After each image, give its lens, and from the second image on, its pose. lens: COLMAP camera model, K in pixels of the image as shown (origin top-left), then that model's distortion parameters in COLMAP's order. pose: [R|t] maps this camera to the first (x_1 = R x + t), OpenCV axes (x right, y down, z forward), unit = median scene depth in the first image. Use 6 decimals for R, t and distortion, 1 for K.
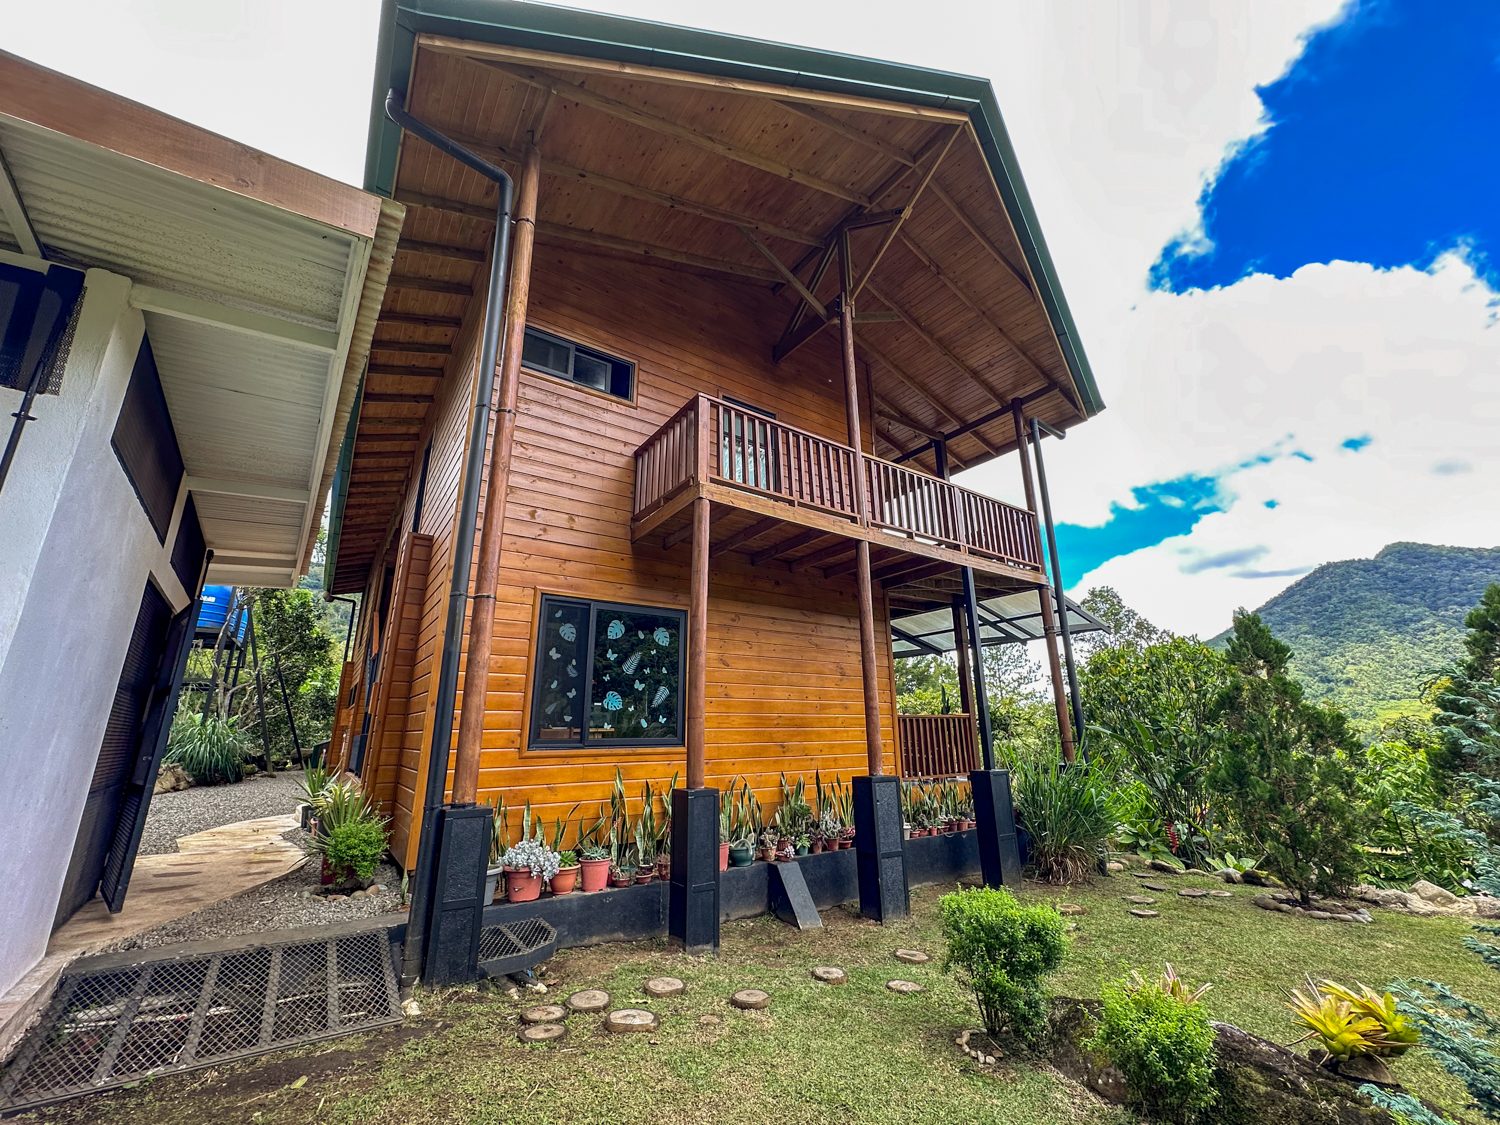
lens RADIAL K [[601.1, 0, 750.0], [0, 601.1, 562.5], [0, 0, 1]] dist [-0.001301, -0.000158]
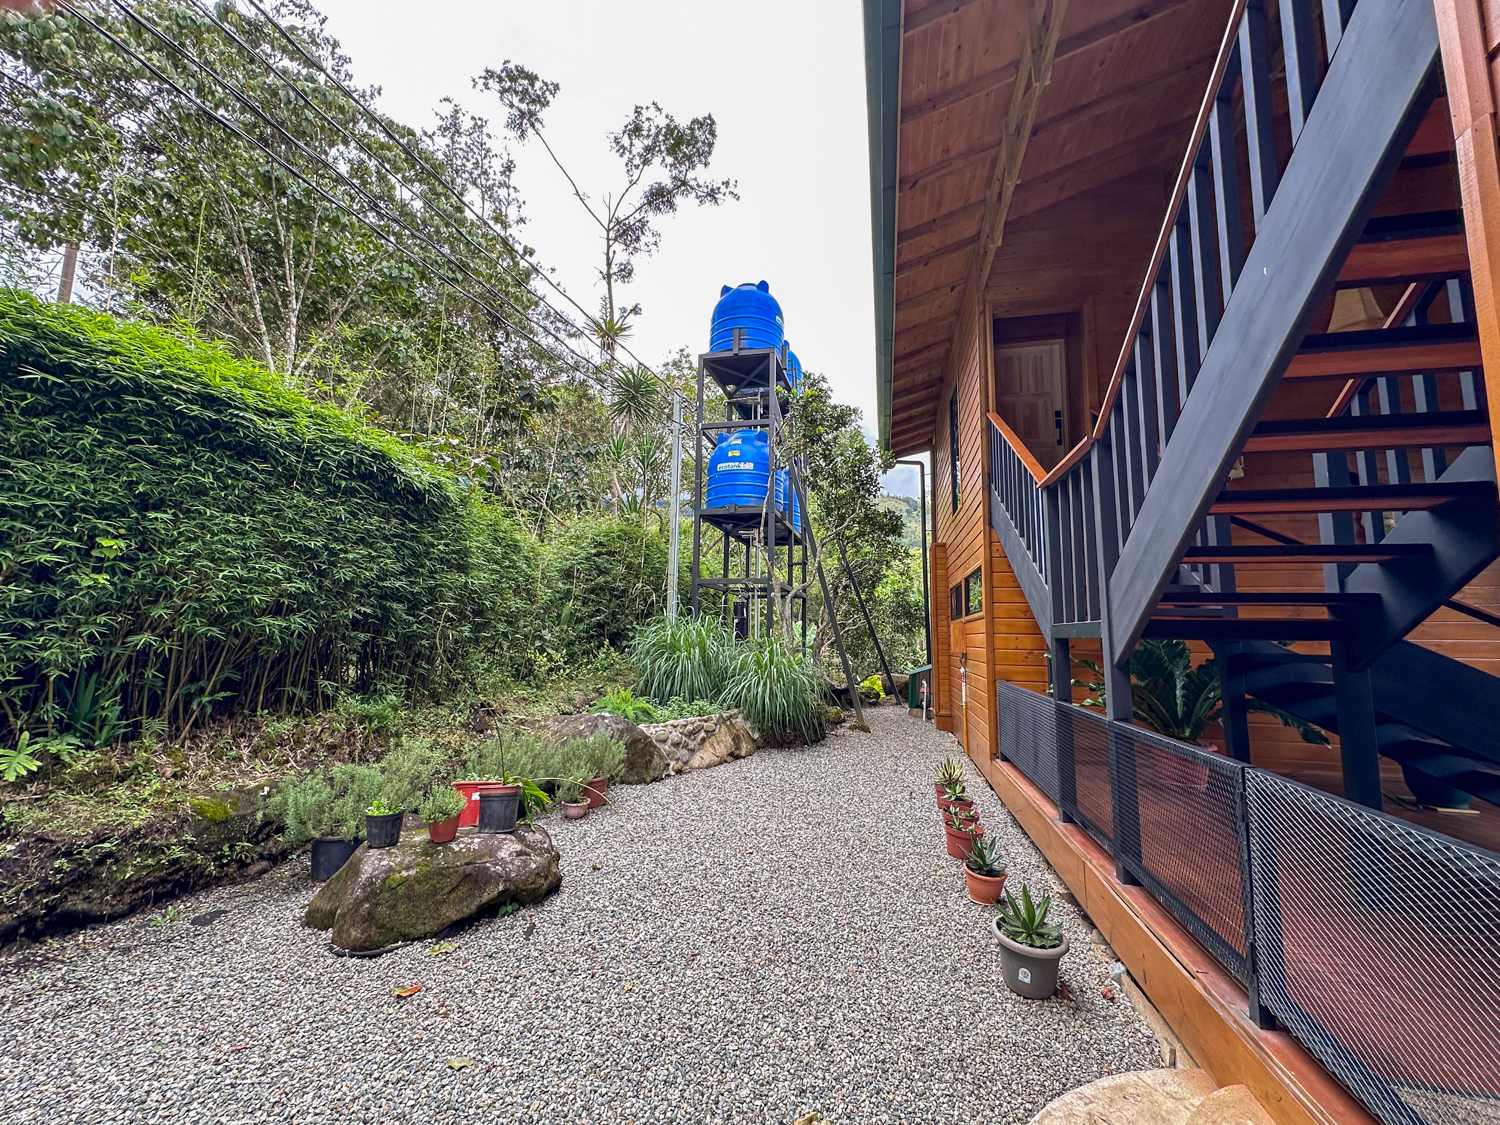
lens RADIAL K [[601.1, 0, 750.0], [0, 601.1, 562.5], [0, 0, 1]] dist [-0.001301, -0.000158]
pose [[0.671078, -0.070399, -0.738037, -0.324934], [0.181893, 0.980690, 0.071846, 0.098274], [0.718728, -0.182458, 0.670924, 0.424656]]
